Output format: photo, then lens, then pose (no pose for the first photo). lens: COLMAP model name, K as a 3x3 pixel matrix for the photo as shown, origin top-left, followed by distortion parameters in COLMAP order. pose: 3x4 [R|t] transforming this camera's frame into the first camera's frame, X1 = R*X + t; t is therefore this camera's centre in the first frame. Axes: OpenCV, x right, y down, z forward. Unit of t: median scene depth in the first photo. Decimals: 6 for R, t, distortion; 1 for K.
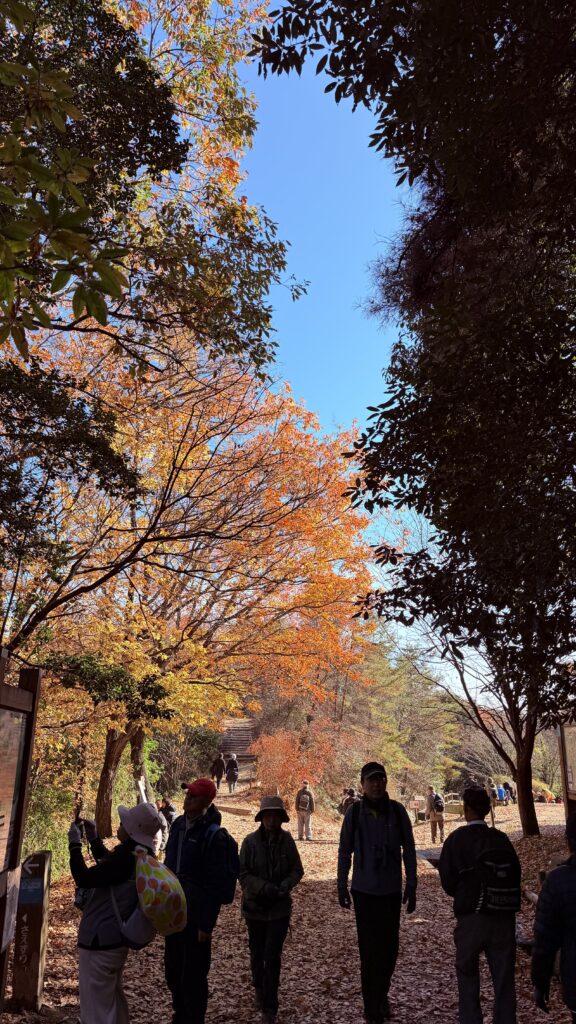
lens RADIAL K [[739.2, 0, 286.3], [0, 739.2, 489.0], [0, 0, 1]] dist [0.094228, -0.000942]
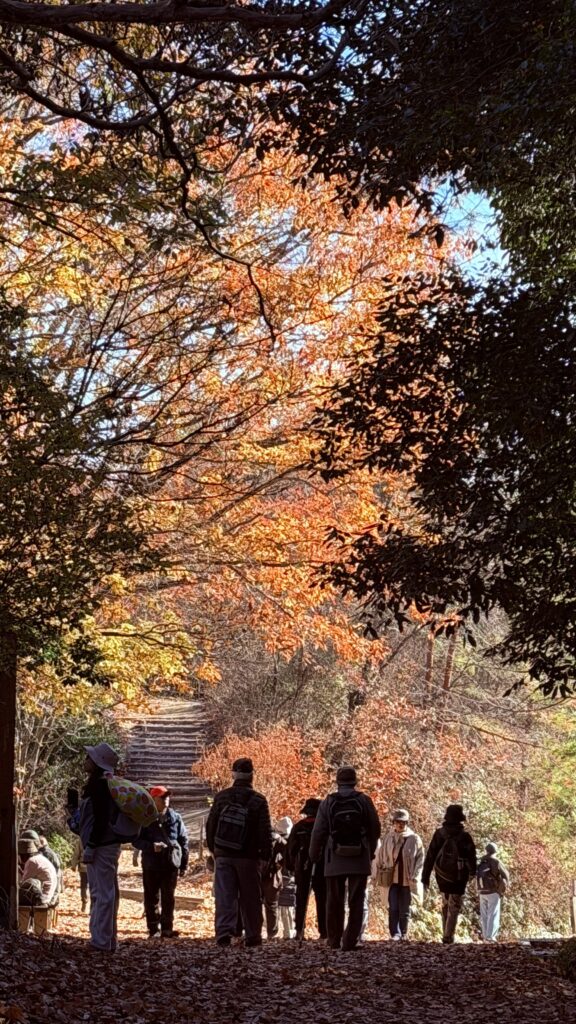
lens RADIAL K [[2621.2, 0, 291.4], [0, 2621.2, 515.2], [0, 0, 1]] dist [-0.079063, 0.000000]
pose [[0.999957, -0.000866, -0.009189, 0.013640], [0.002902, 0.974584, 0.224001, -0.095688], [0.008761, -0.224019, 0.974546, -0.324050]]
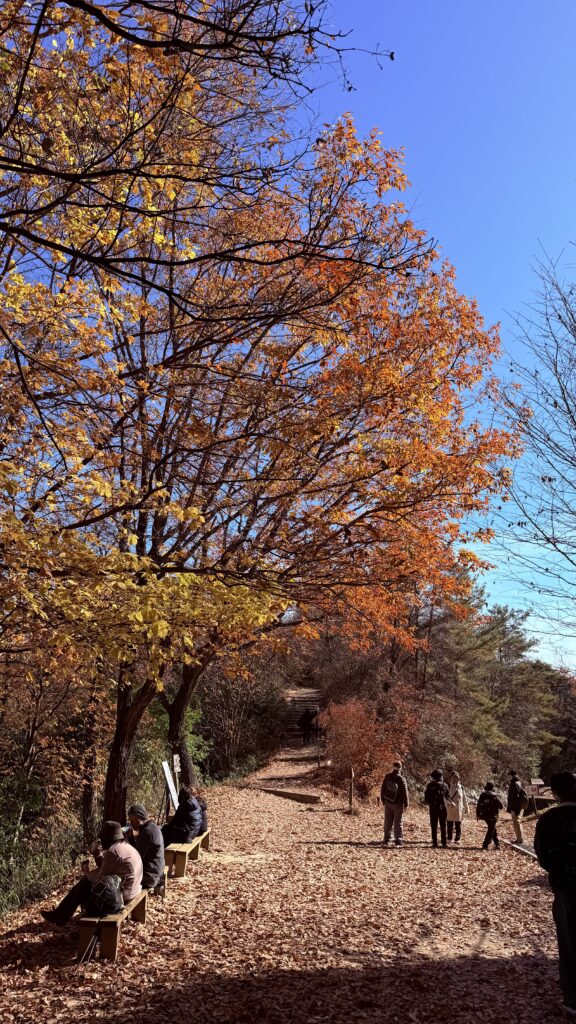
lens RADIAL K [[739.2, 0, 292.3], [0, 739.2, 505.2], [0, 0, 1]] dist [0.094228, -0.000942]
pose [[0.996594, -0.029355, -0.077062, -0.005297], [0.033042, 0.998347, 0.047019, 0.072604], [0.075554, -0.049405, 0.995917, 0.197214]]
